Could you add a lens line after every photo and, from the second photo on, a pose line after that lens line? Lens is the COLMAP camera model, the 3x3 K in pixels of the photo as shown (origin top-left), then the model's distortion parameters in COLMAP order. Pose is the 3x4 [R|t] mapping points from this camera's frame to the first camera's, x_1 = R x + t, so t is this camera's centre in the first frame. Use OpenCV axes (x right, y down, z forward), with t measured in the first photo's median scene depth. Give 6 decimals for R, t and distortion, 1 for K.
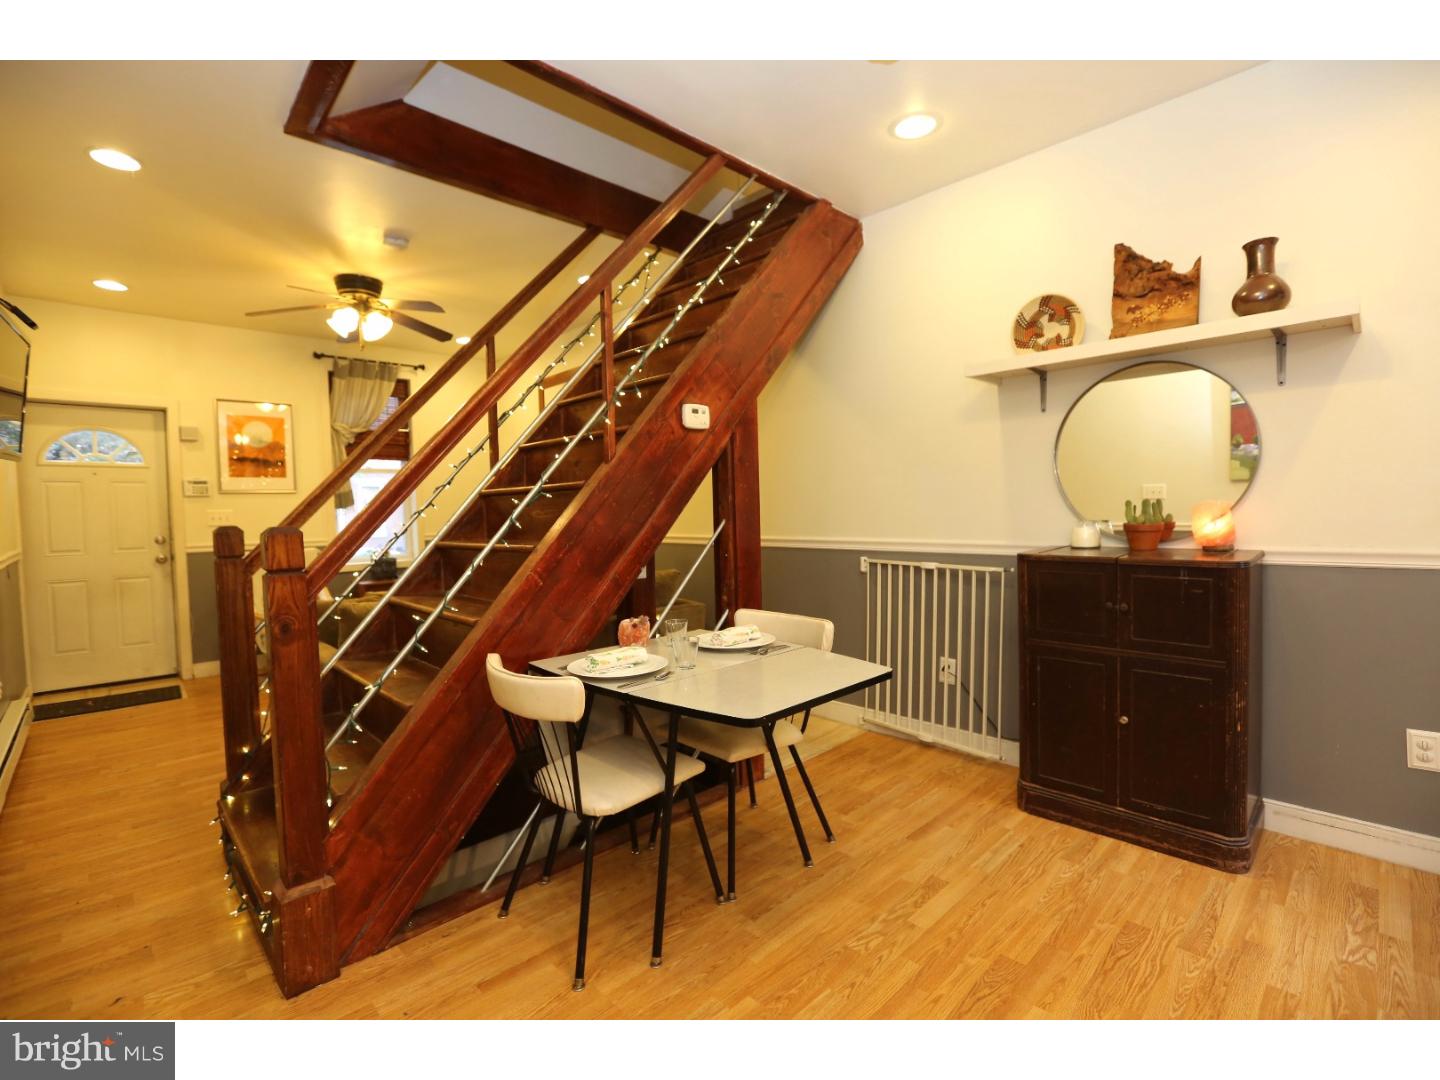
lens RADIAL K [[656.5, 0, 722.3], [0, 656.5, 535.5], [0, 0, 1]] dist [-0.054168, 0.018584]
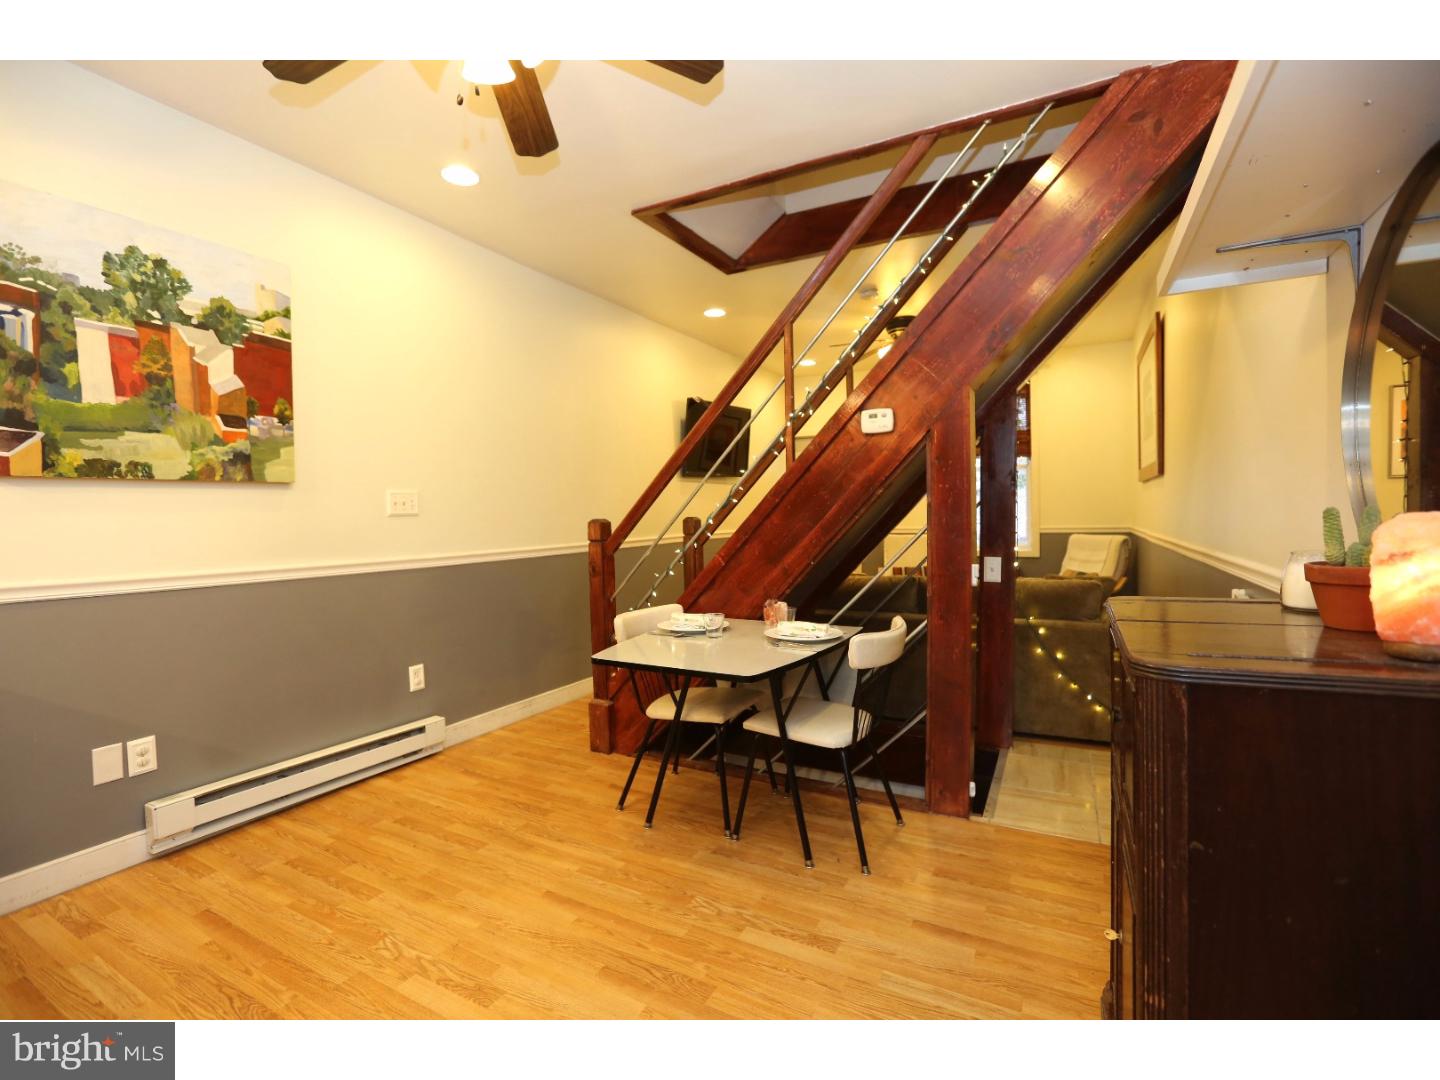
lens RADIAL K [[656.5, 0, 722.3], [0, 656.5, 535.5], [0, 0, 1]] dist [-0.054168, 0.018584]
pose [[0.298982, 0.050366, -0.952929, 0.932794], [-0.029861, 0.998611, 0.043412, -0.042755], [0.953792, 0.015476, 0.300070, 0.503508]]
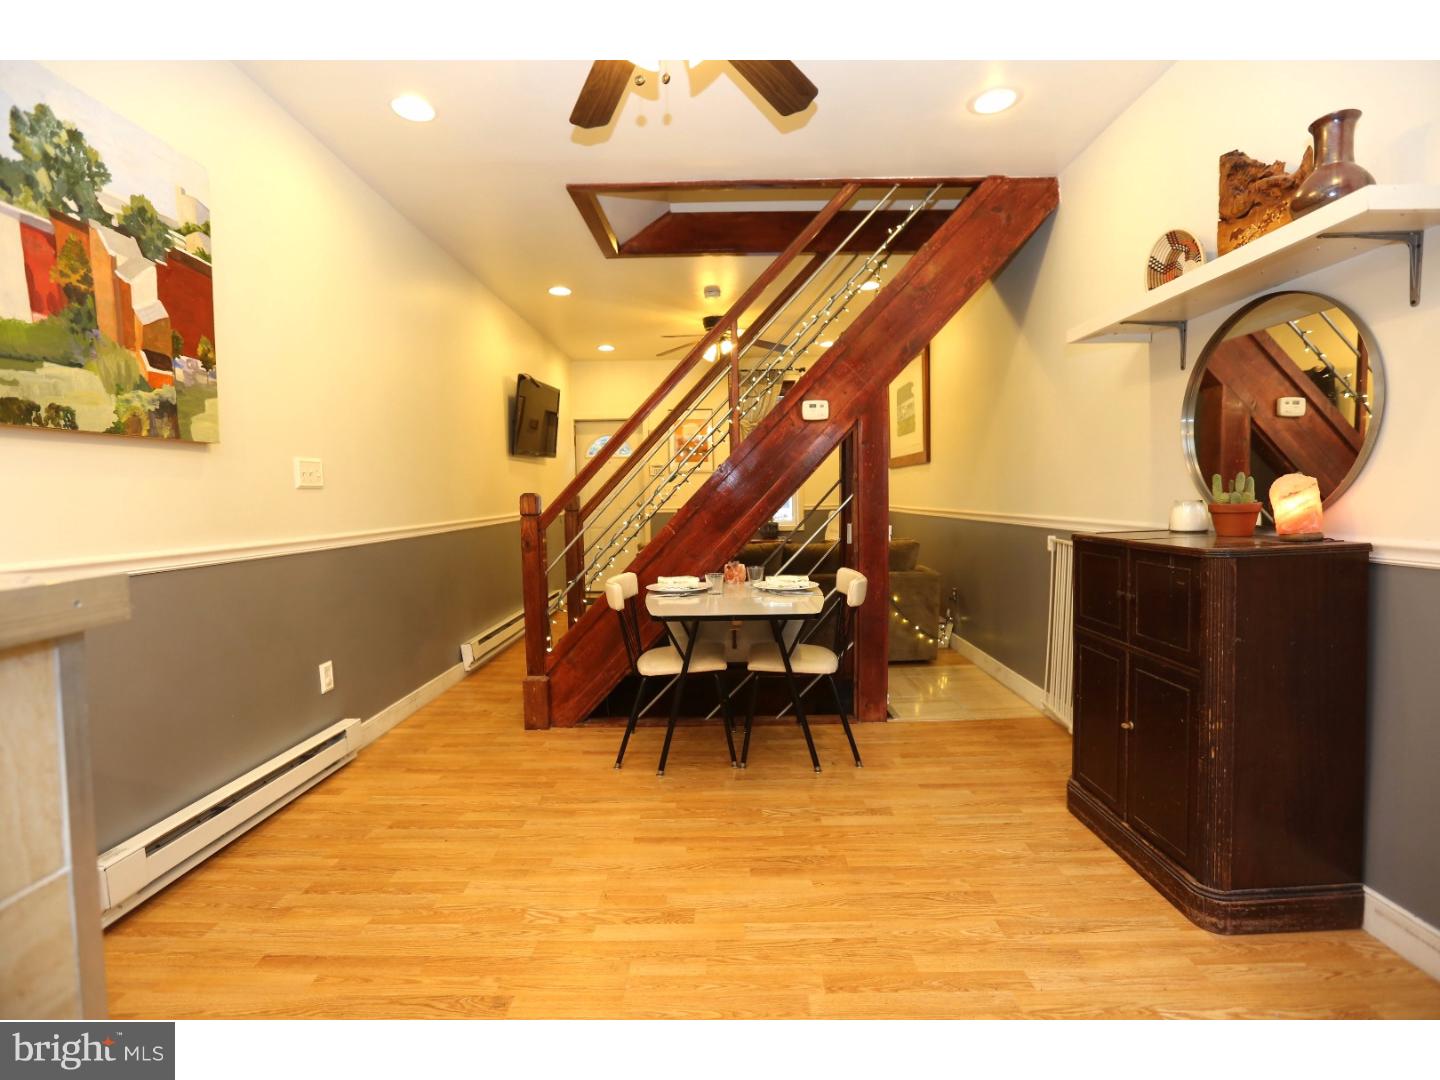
lens RADIAL K [[655.2, 0, 720.0], [0, 655.2, 540.0], [0, 0, 1]] dist [-0.054675, 0.013217]
pose [[0.711853, 0.058522, -0.699886, 0.767396], [-0.028642, 0.998112, 0.054327, 0.002269], [0.701744, -0.018626, 0.712186, -0.013688]]
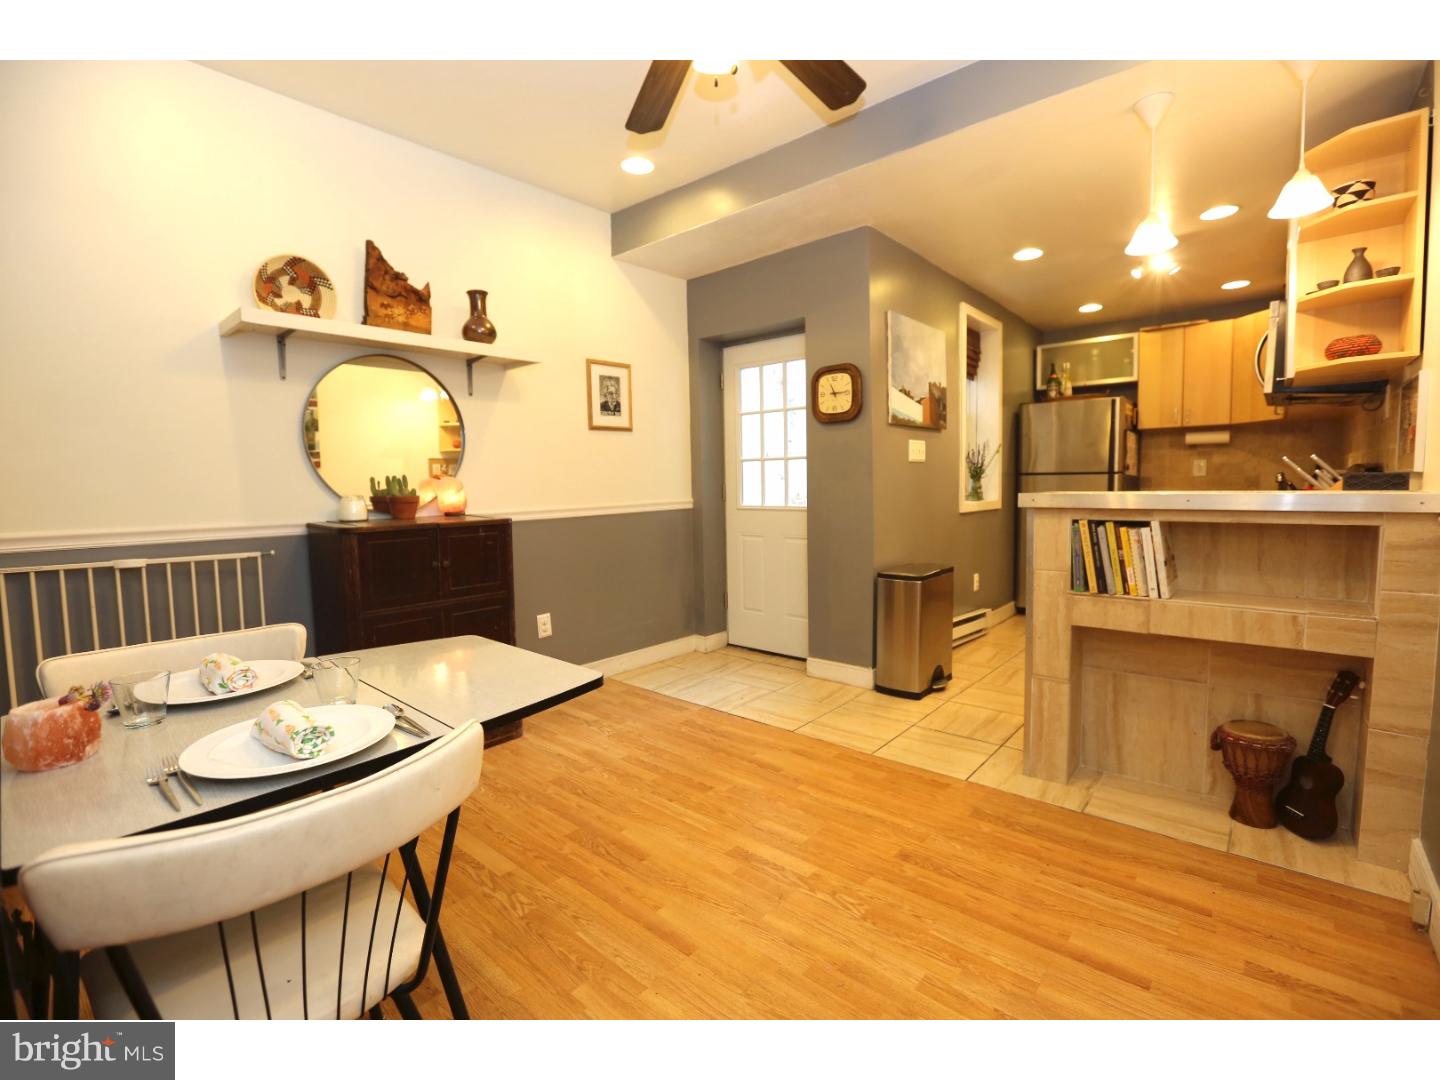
lens RADIAL K [[656.5, 0, 722.3], [0, 656.5, 535.5], [0, 0, 1]] dist [-0.054168, 0.018584]
pose [[-0.088365, -0.057182, 0.994445, -0.566203], [0.057333, 0.996404, 0.062389, 0.012434], [-0.994437, 0.062527, -0.084769, 0.542531]]
